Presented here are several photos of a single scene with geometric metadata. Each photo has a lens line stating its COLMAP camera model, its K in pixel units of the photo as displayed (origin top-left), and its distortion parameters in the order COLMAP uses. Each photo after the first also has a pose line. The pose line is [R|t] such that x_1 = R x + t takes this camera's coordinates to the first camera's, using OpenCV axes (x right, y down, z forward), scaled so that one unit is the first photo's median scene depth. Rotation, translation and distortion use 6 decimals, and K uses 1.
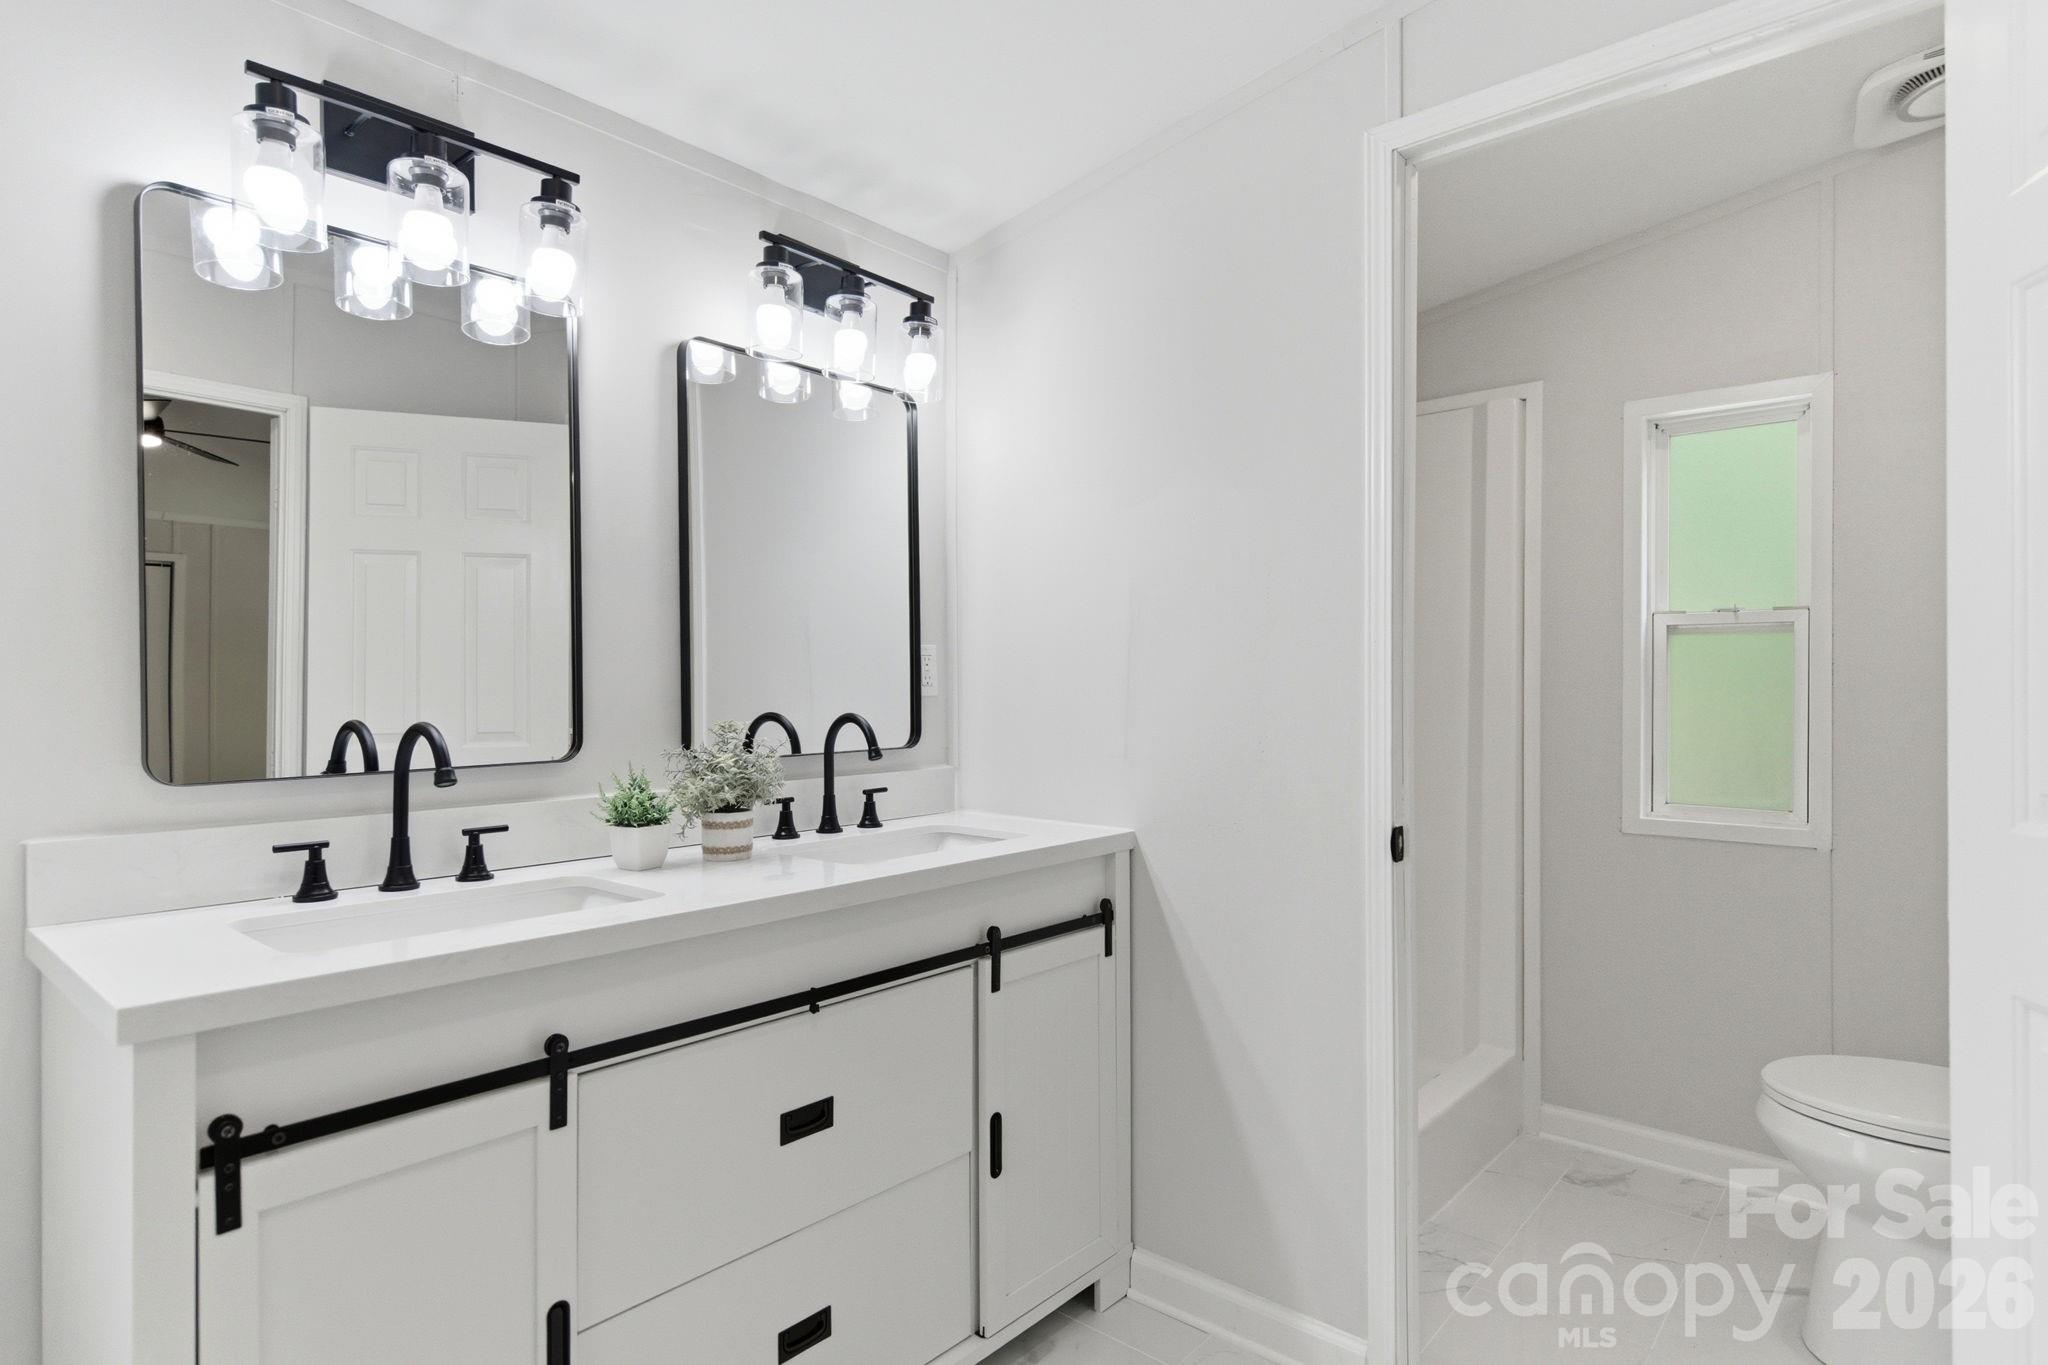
lens RADIAL K [[1097.4, 0, 1019.5], [0, 1097.4, 686.3], [0, 0, 1]] dist [0.002017, 0.000227]
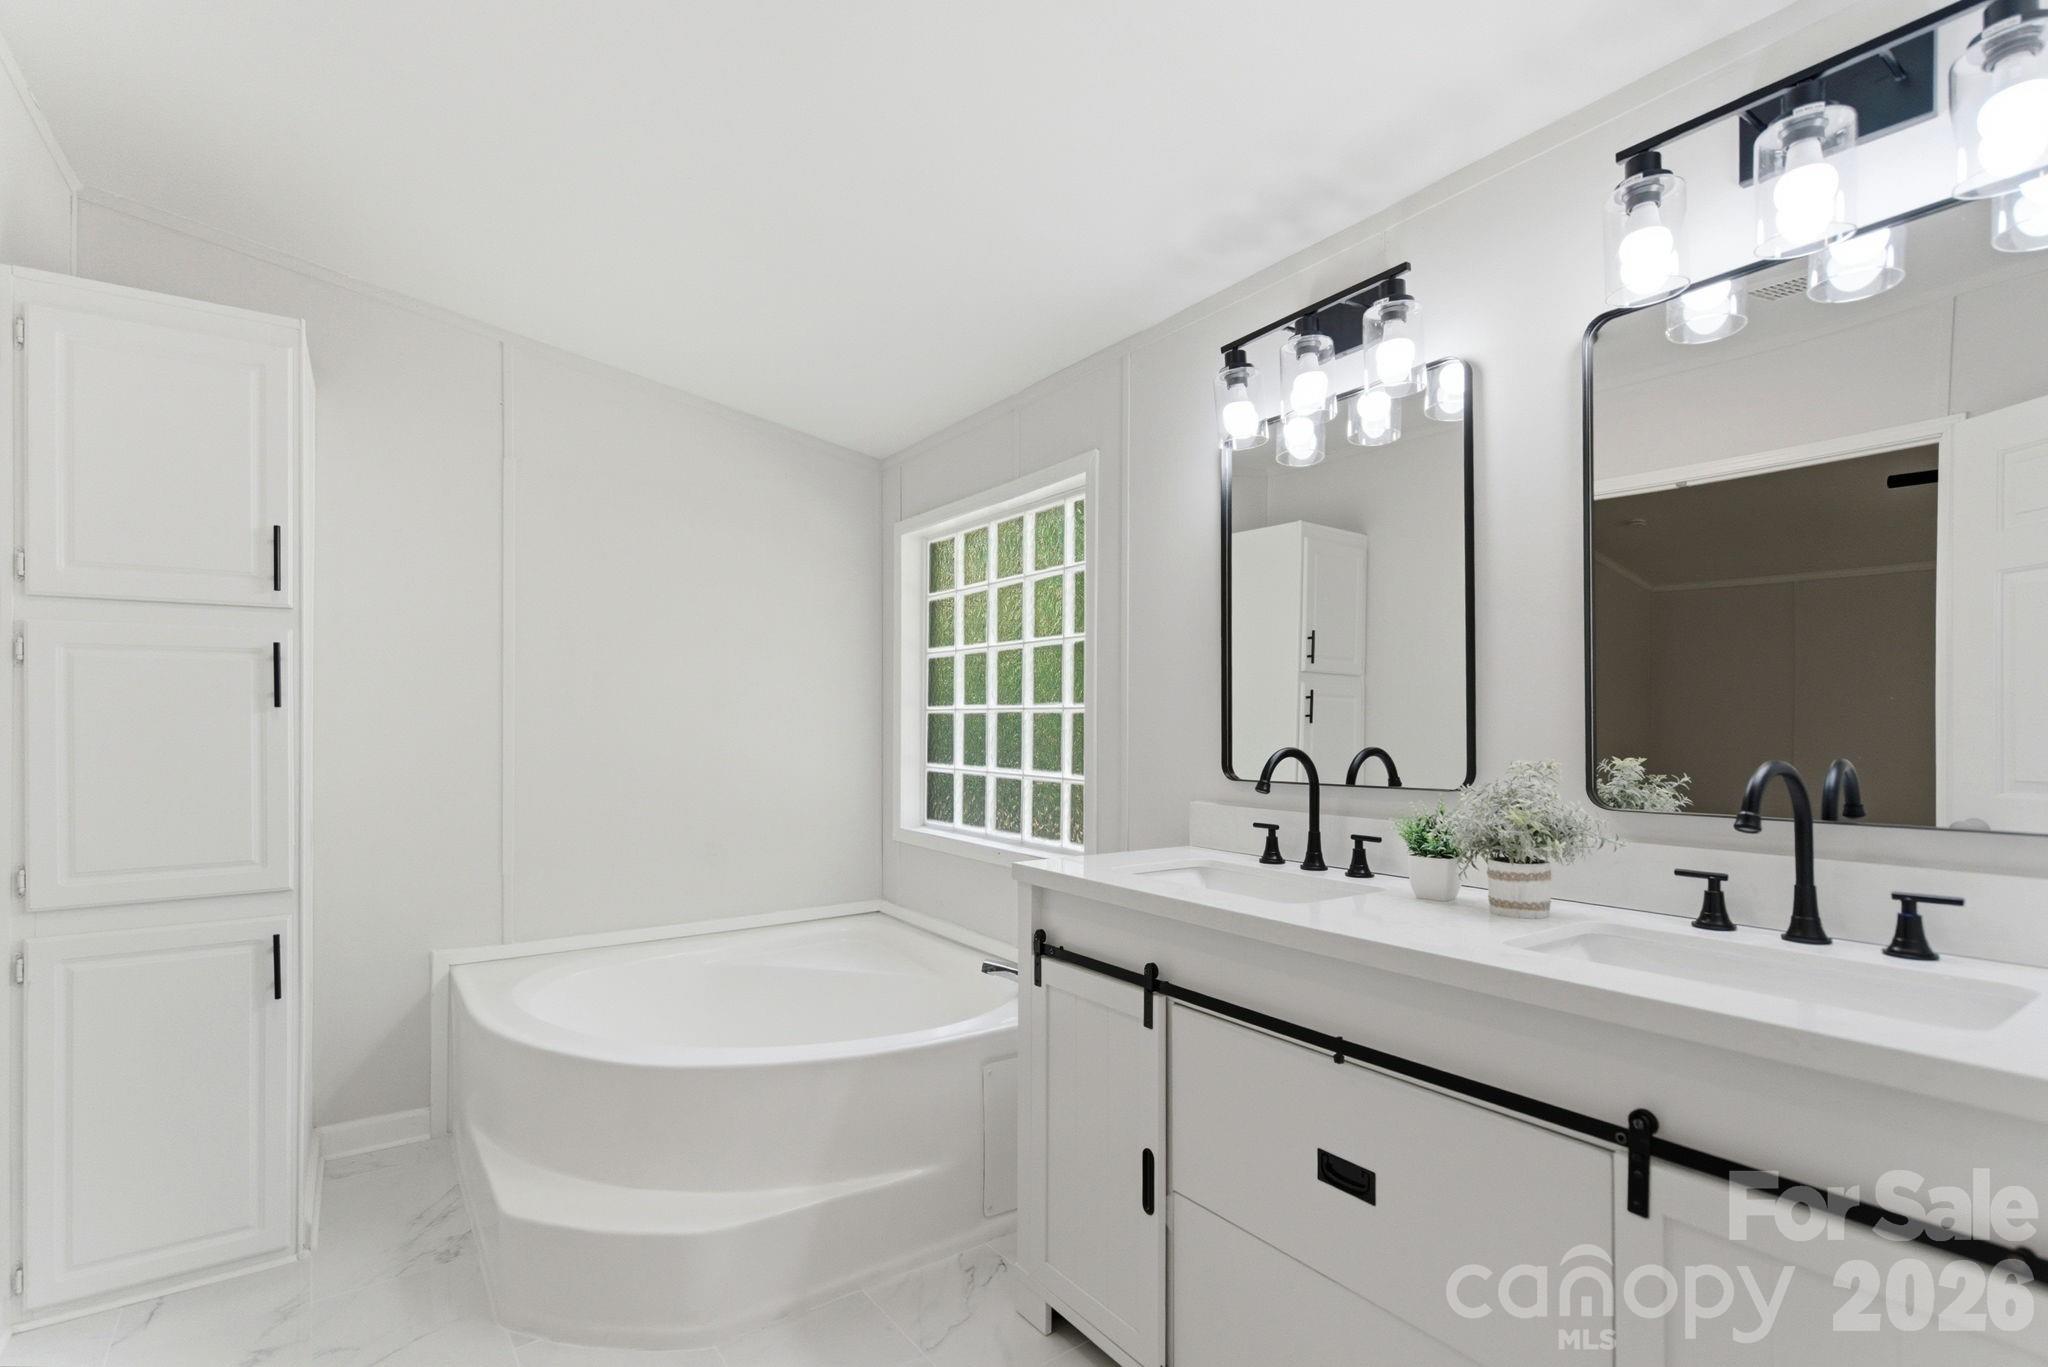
lens RADIAL K [[949.8, 0, 1026.6], [0, 949.8, 728.4], [0, 0, 1]] dist [-0.002686, -0.000173]
pose [[-0.245143, -0.002022, -0.969485, 0.657734], [-0.004991, 0.999987, -0.000824, 0.011055], [0.969474, 0.004637, -0.245150, 0.918650]]
